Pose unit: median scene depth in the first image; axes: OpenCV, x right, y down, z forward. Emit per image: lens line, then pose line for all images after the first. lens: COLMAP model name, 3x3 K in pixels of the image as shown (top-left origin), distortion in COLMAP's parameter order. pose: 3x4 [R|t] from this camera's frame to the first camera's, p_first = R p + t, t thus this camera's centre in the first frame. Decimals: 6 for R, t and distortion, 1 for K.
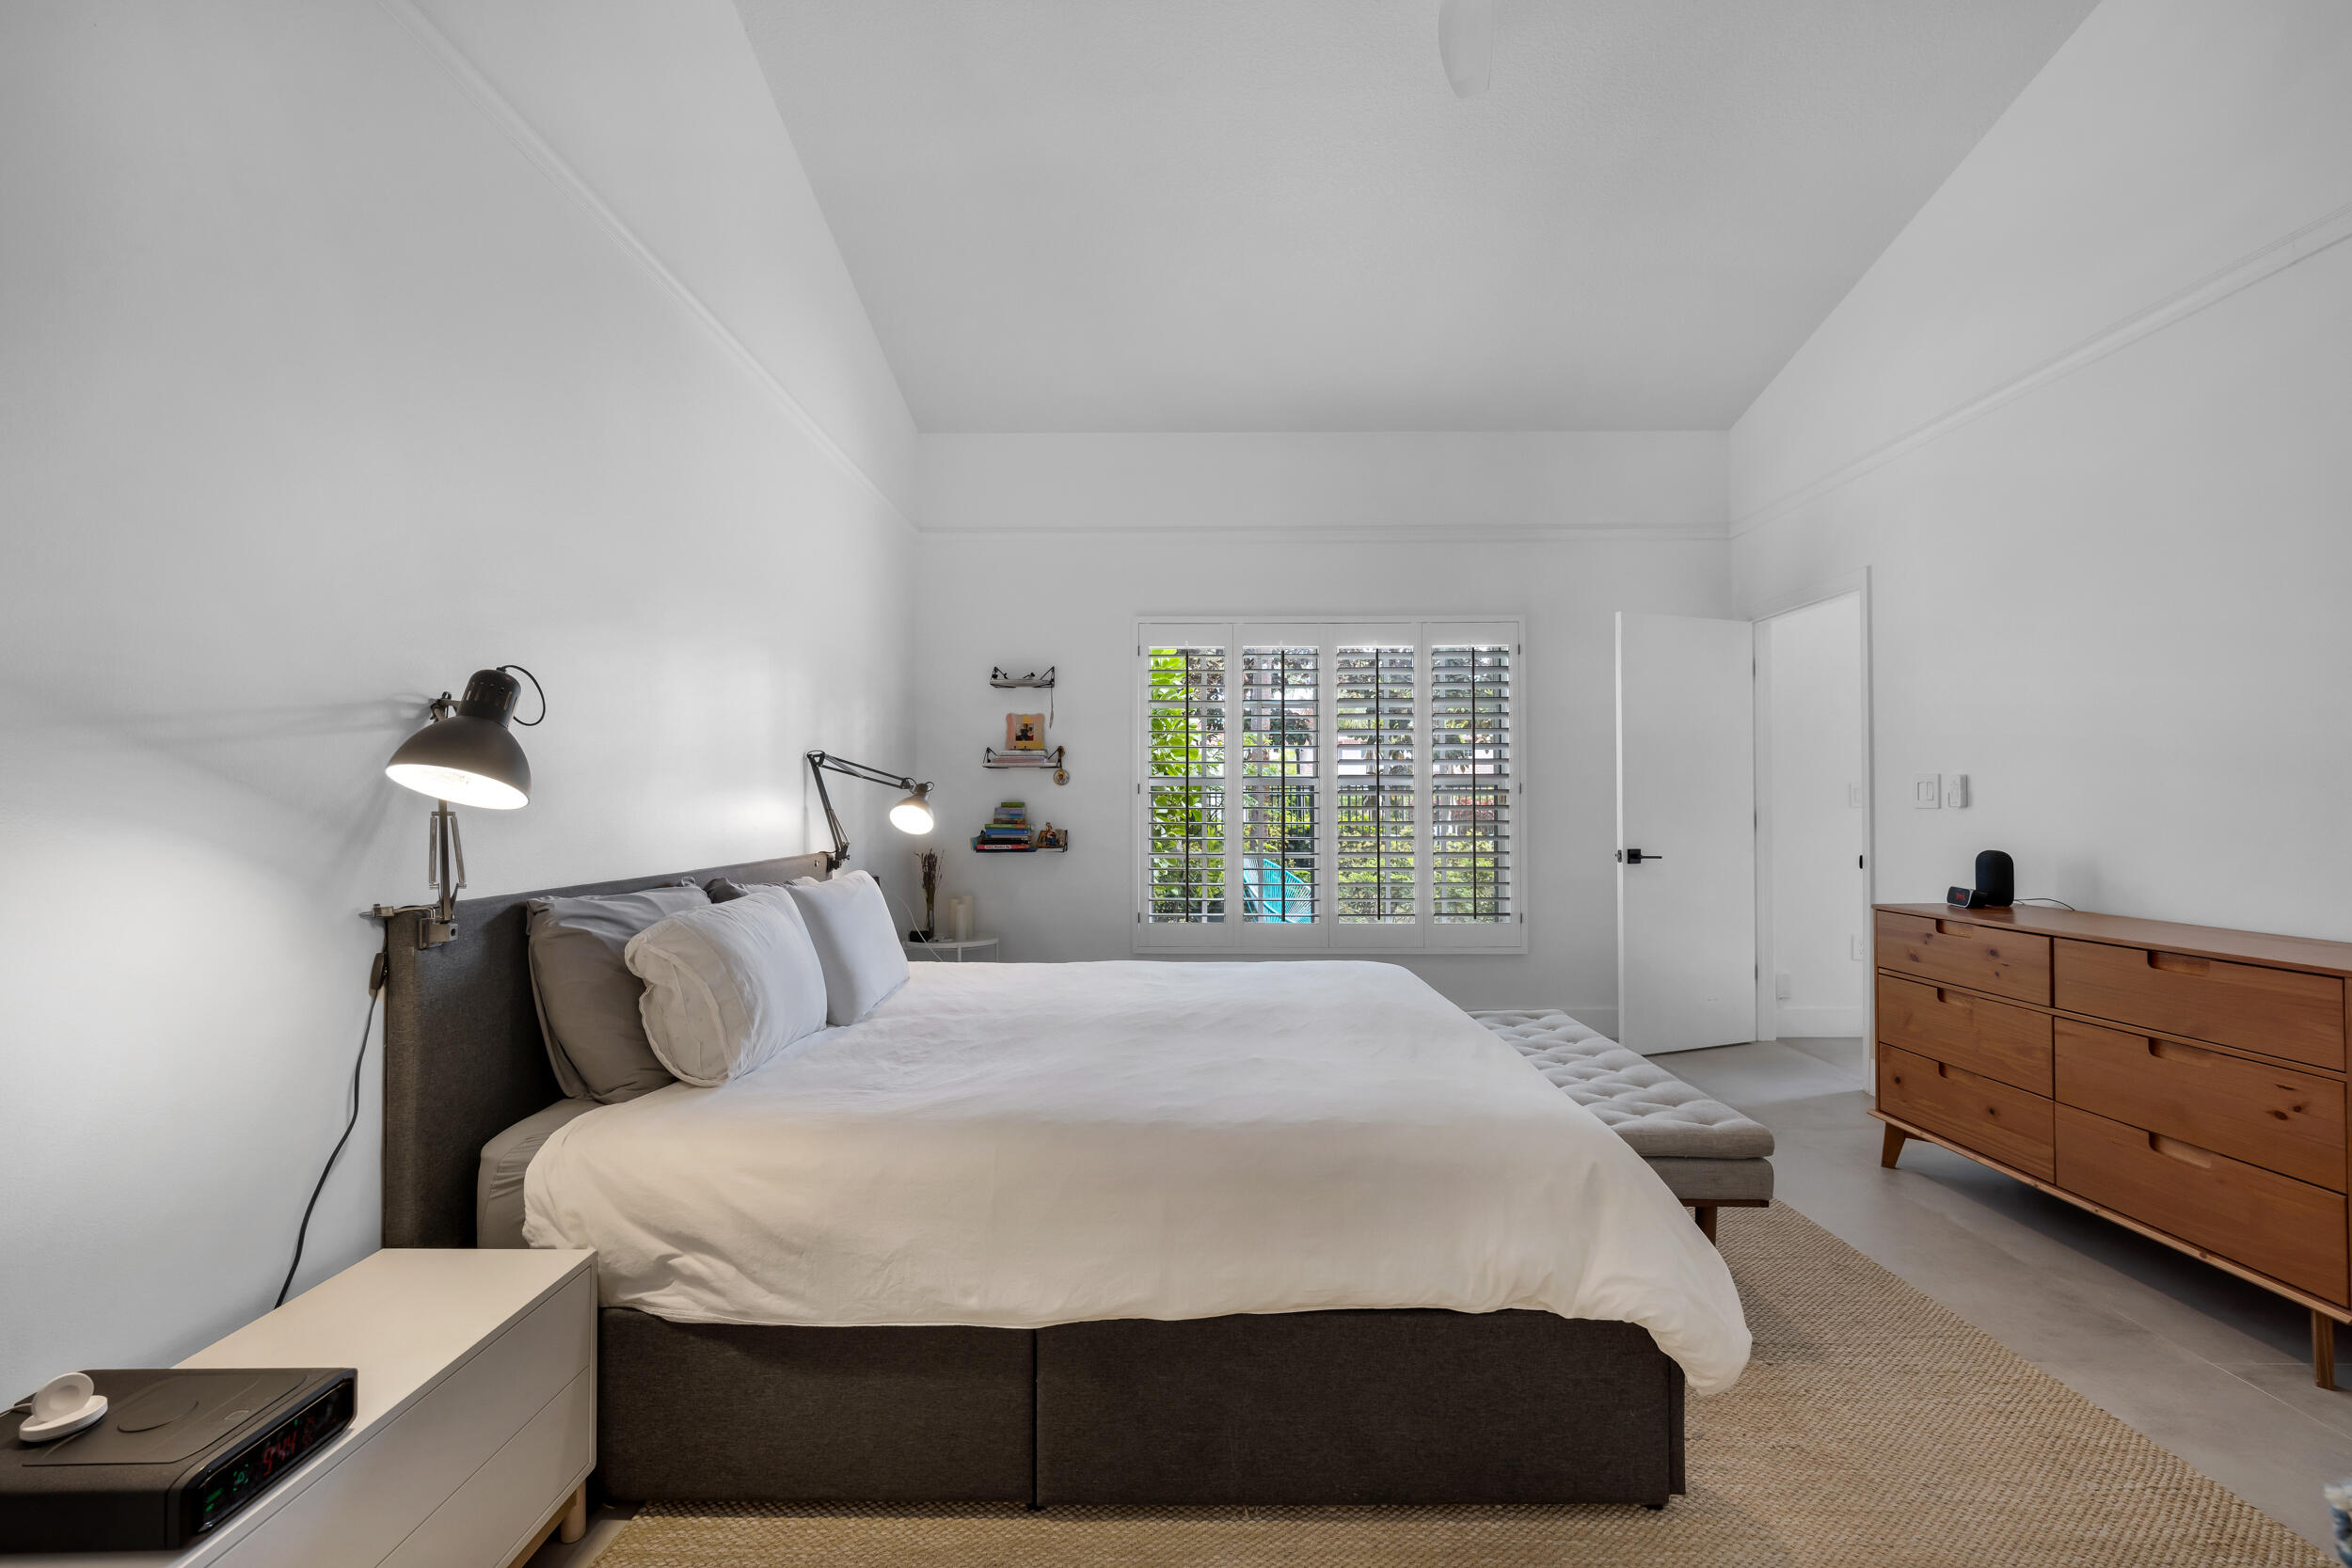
lens RADIAL K [[960.3, 0, 1201.3], [0, 960.3, 794.3], [0, 0, 1]] dist [0.003415, -0.001638]
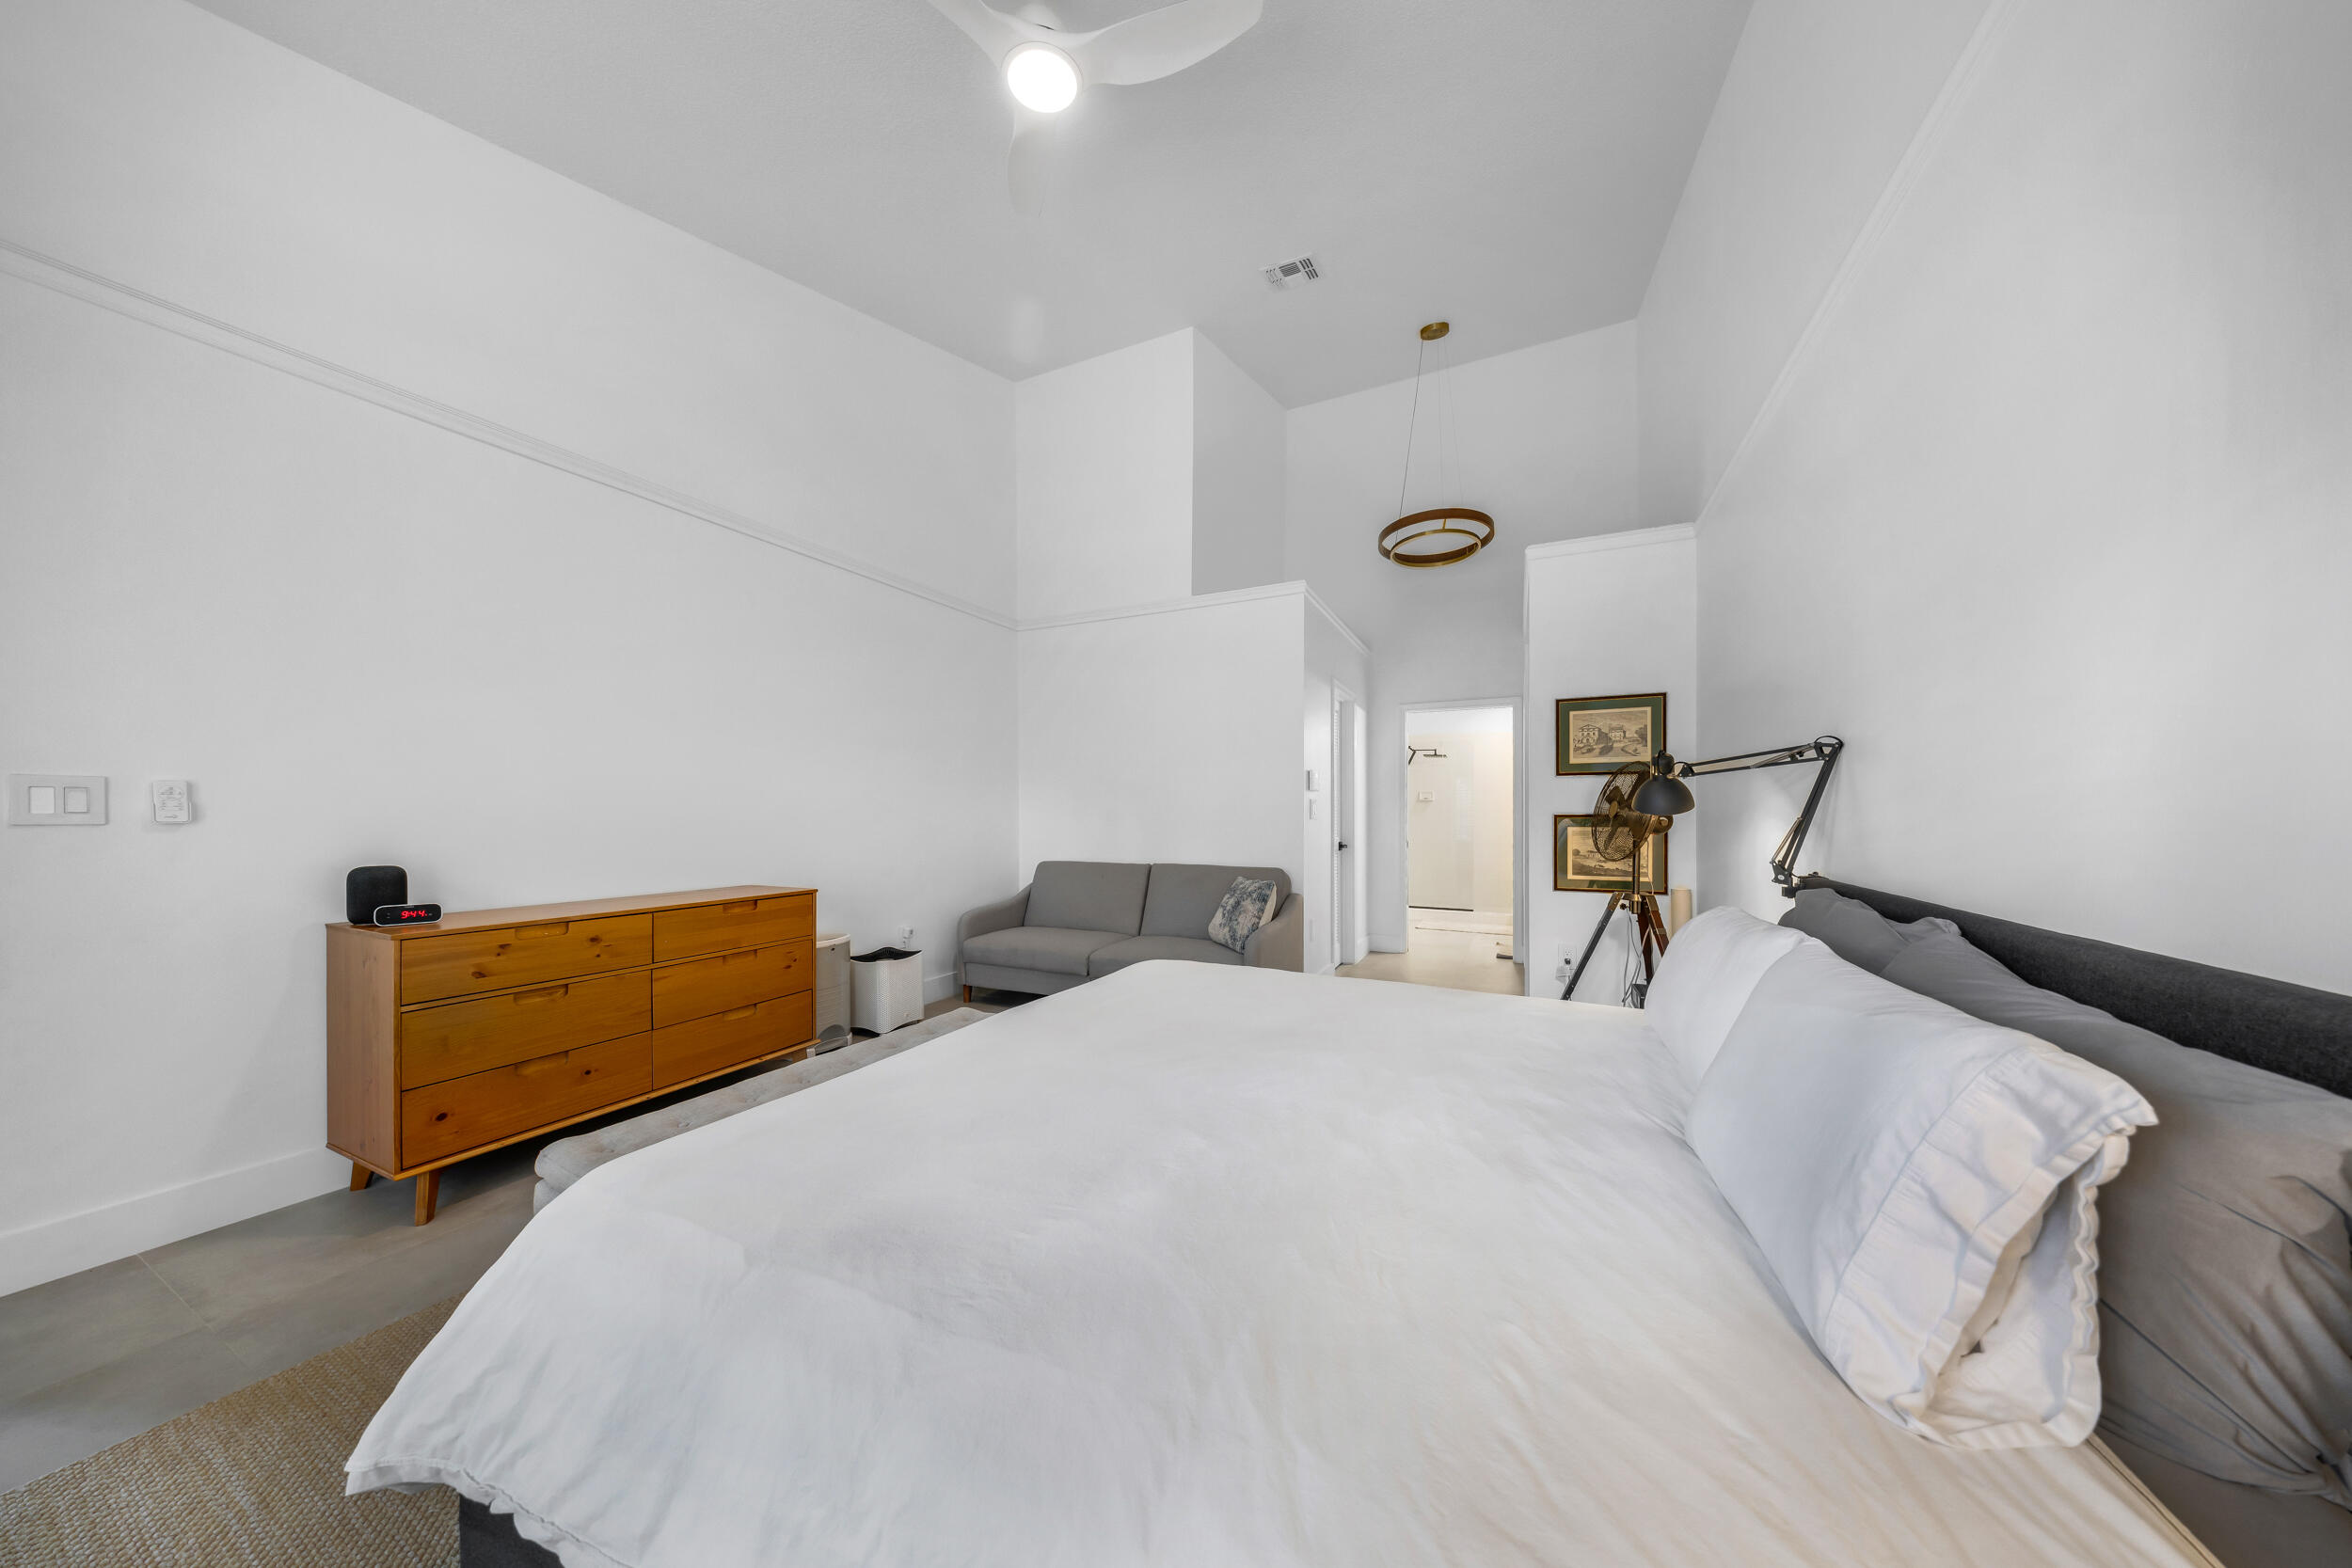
lens RADIAL K [[697.8, 0, 1193.2], [0, 697.8, 809.0], [0, 0, 1]] dist [0.002068, -0.000271]
pose [[-0.895607, 0.006080, 0.444804, -0.227476], [-0.003817, 0.999765, -0.021350, 0.014028], [-0.444829, -0.020819, -0.895373, 1.329926]]
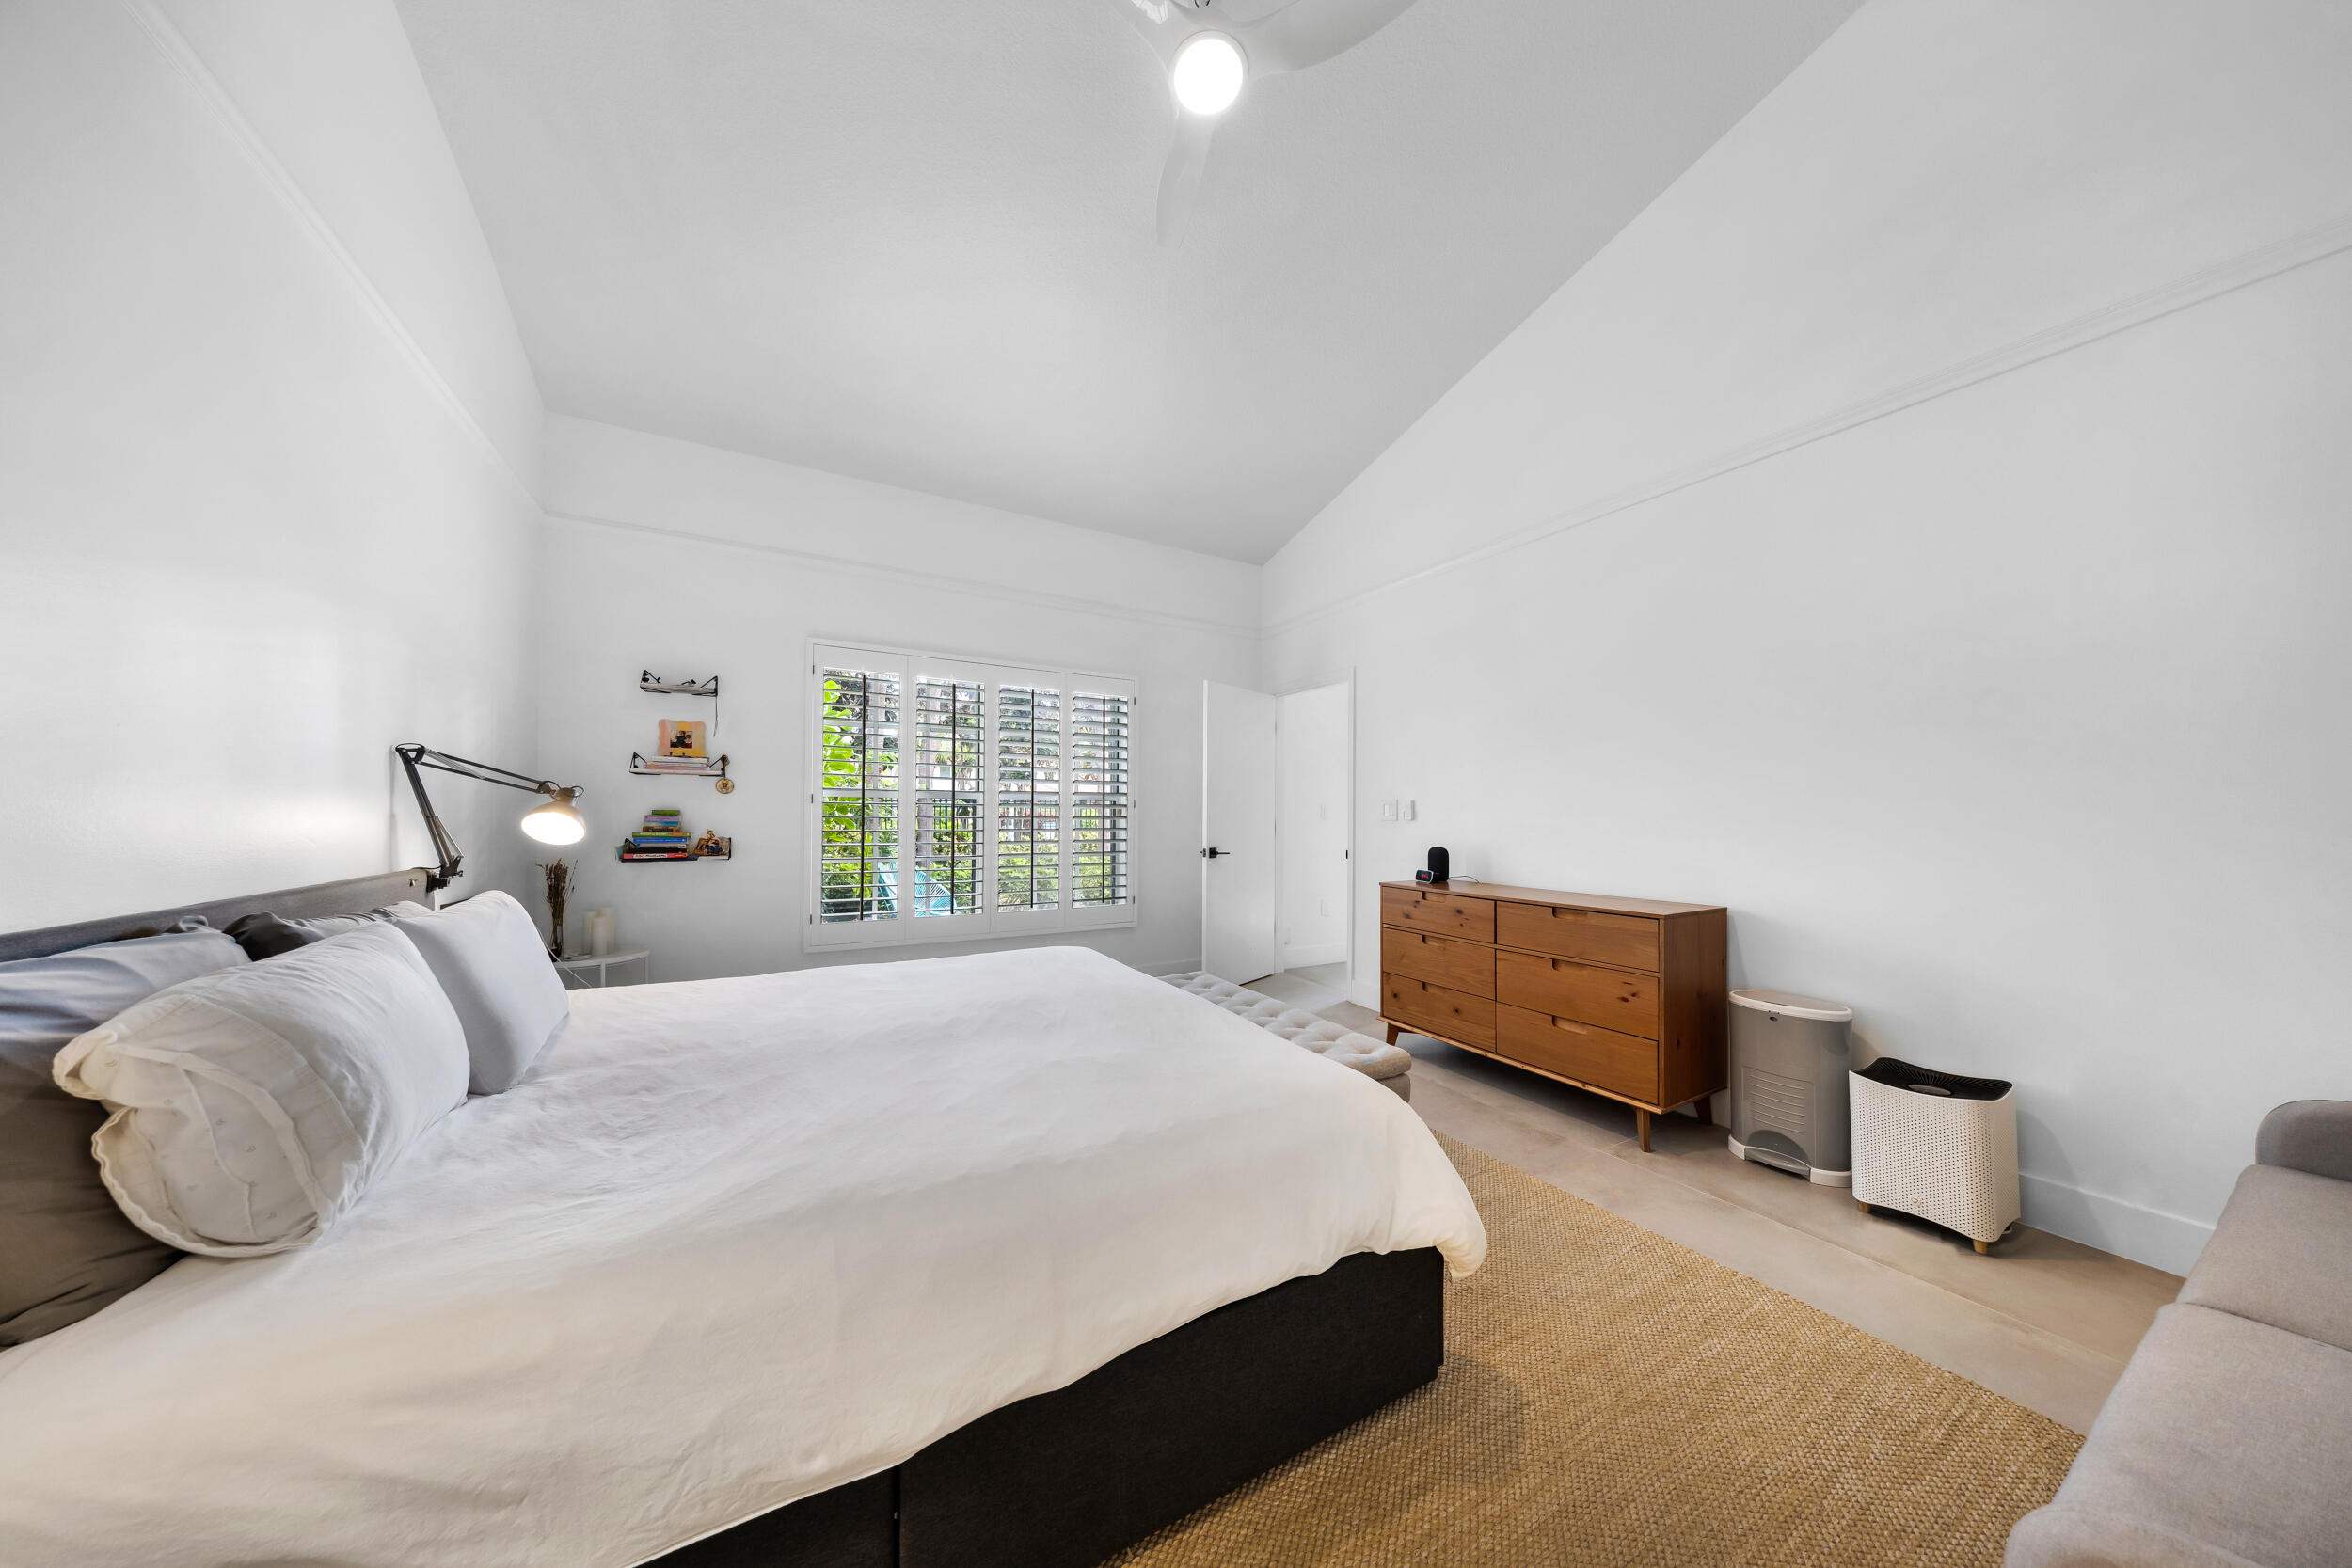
lens RADIAL K [[697.8, 0, 1178.2], [0, 697.8, 805.7], [0, 0, 1]] dist [0.002068, -0.000271]
pose [[0.874403, 0.014763, 0.484975, -0.137258], [-0.014087, 0.999888, -0.005040, 0.000929], [-0.484995, -0.002425, 0.874513, 0.193278]]
